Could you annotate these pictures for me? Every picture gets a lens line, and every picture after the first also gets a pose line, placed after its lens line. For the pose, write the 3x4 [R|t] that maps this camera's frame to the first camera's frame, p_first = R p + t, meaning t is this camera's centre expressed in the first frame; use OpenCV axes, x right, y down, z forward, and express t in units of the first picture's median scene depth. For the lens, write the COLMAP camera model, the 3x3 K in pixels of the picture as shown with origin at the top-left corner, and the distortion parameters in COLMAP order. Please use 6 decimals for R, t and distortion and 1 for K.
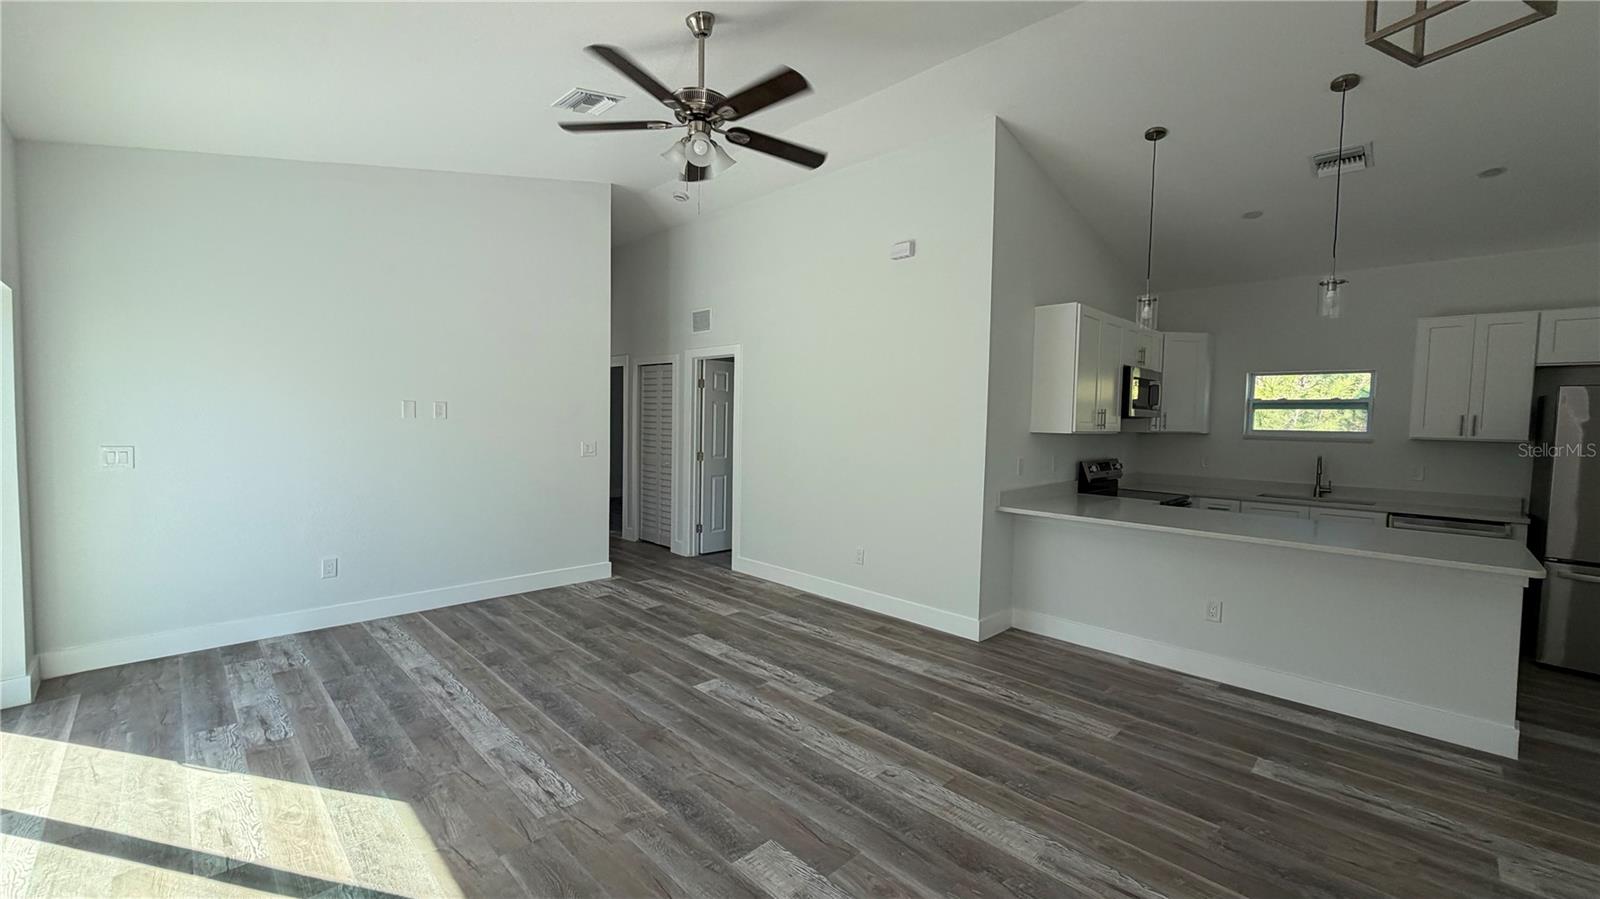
lens RADIAL K [[635.1, 0, 806.7], [0, 635.1, 449.6], [0, 0, 1]] dist [0.000536, -0.000058]
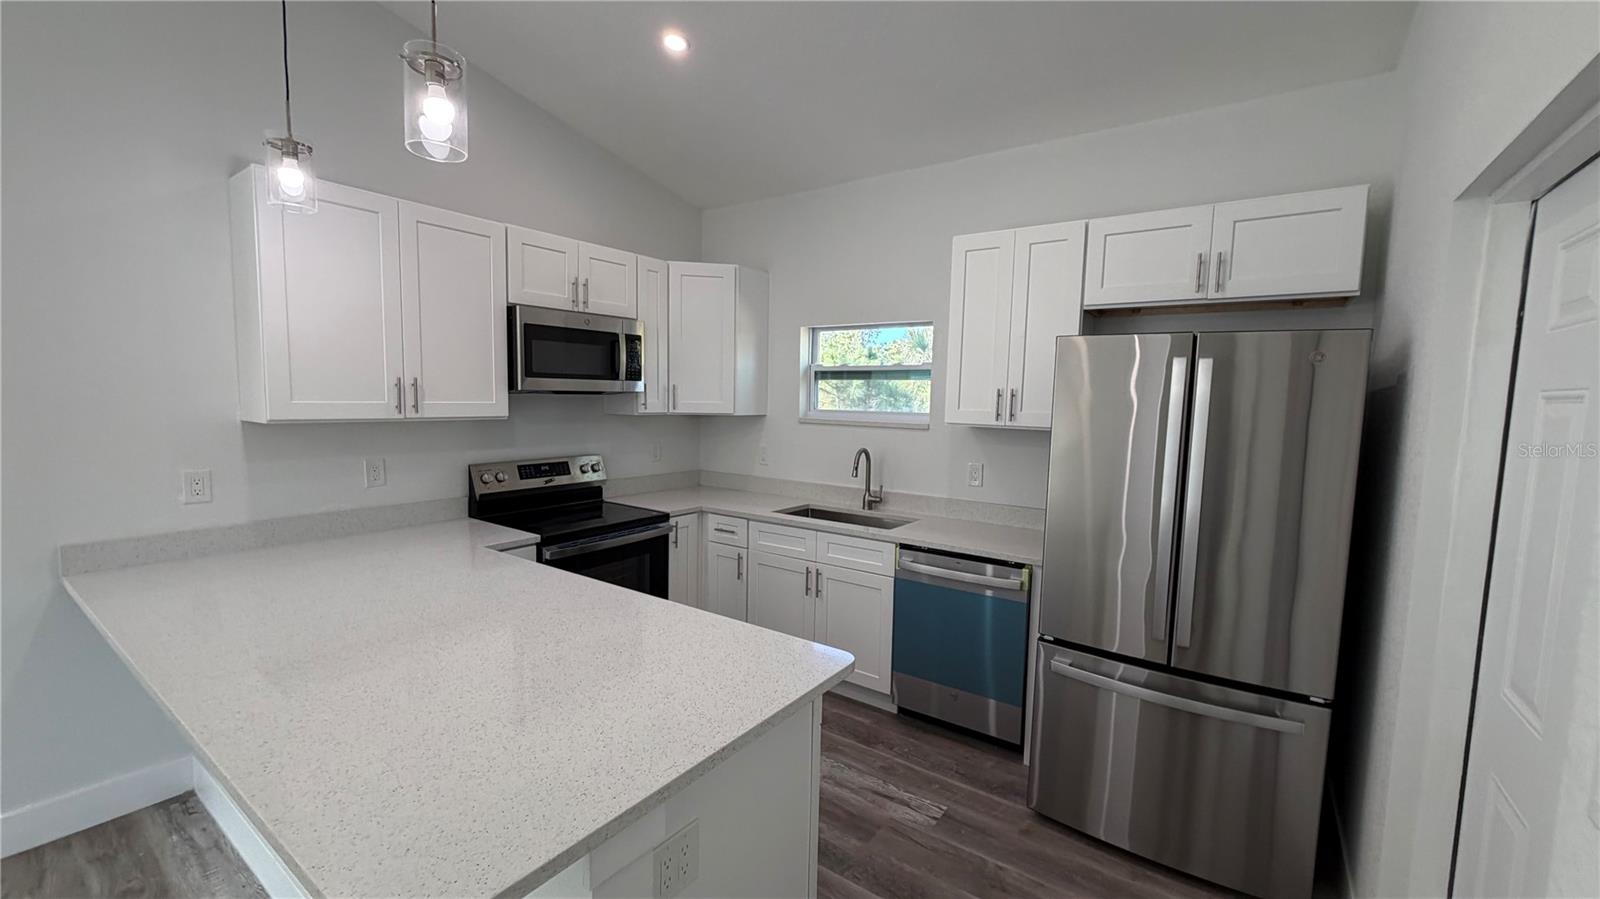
lens RADIAL K [[635.1, 0, 806.7], [0, 635.1, 449.6], [0, 0, 1]] dist [0.000536, -0.000058]
pose [[0.986549, -0.015282, 0.162752, 0.790677], [0.008440, 0.999054, 0.042649, -0.023283], [-0.163249, -0.040701, 0.985745, 0.431147]]
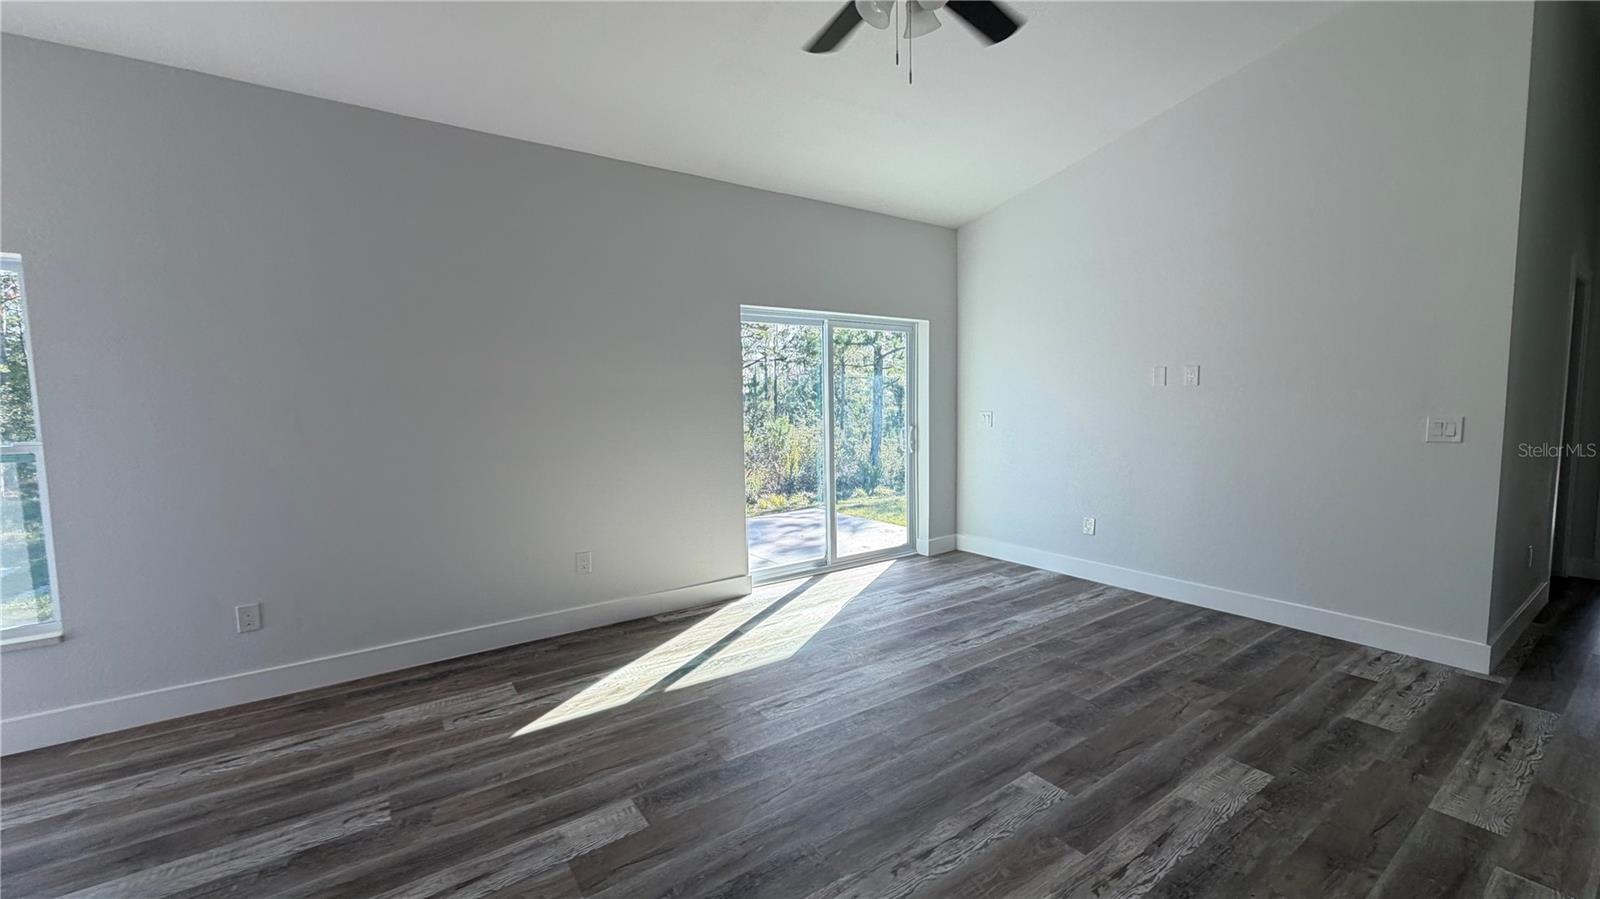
lens RADIAL K [[635.1, 0, 806.7], [0, 635.1, 449.6], [0, 0, 1]] dist [0.000536, -0.000058]
pose [[-0.181023, 0.058086, -0.981762, 0.397575], [-0.036226, 0.997183, 0.065679, 0.000698], [0.982811, 0.047455, -0.178409, 0.699050]]
